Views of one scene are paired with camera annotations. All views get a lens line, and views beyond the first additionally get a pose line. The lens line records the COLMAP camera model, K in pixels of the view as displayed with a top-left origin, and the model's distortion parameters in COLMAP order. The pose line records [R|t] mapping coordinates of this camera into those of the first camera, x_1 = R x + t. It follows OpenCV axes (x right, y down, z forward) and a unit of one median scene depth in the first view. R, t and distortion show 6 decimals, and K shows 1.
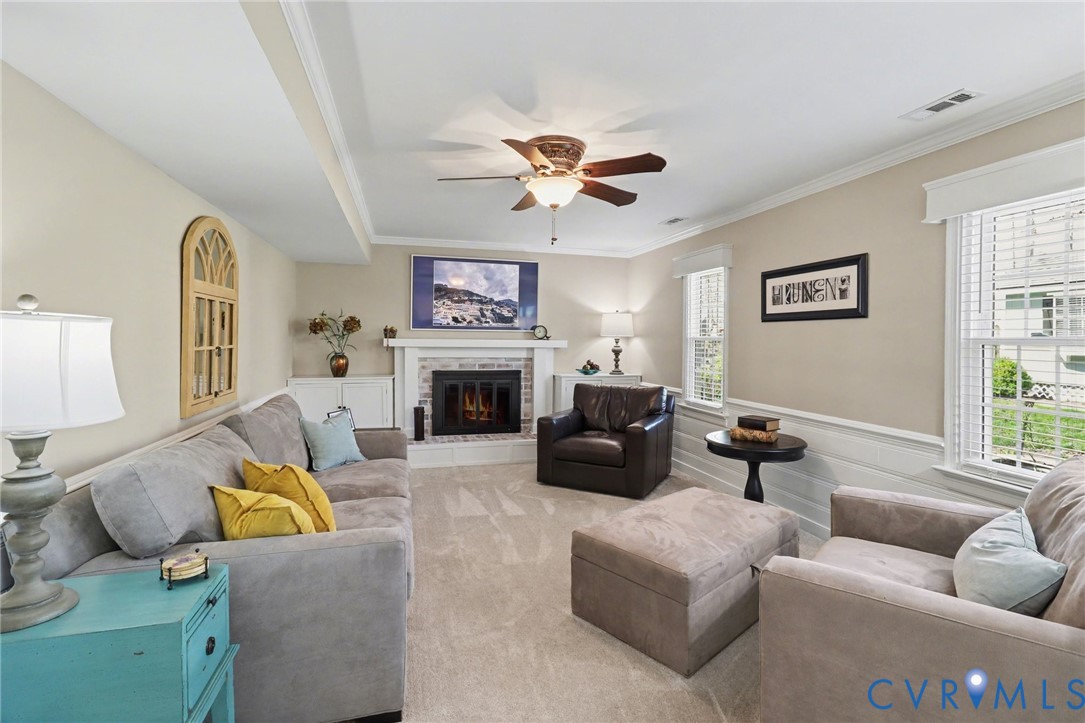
lens RADIAL K [[513.7, 0, 563.7], [0, 513.7, 338.3], [0, 0, 1]] dist [-0.002084, 0.005044]
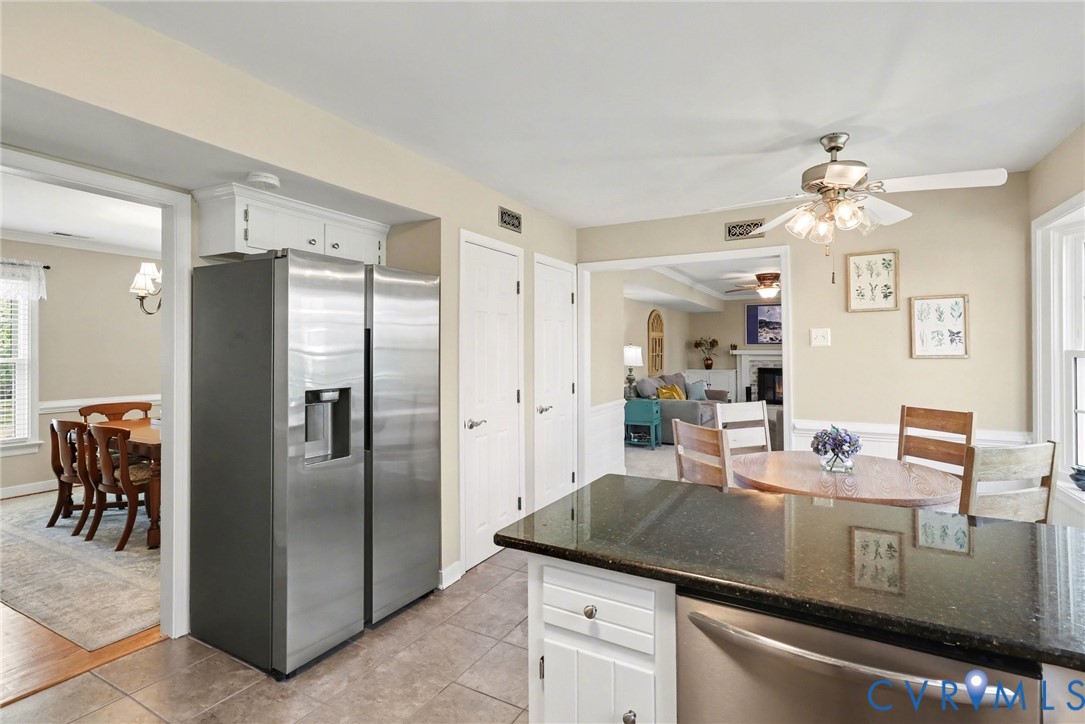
lens RADIAL K [[513.7, 0, 564.1], [0, 513.7, 356.5], [0, 0, 1]] dist [-0.002084, 0.005044]
pose [[0.718050, 0.001040, -0.695991, 0.533711], [0.009210, 0.999897, 0.010995, -0.002858], [0.695931, -0.014305, 0.717966, -0.801908]]
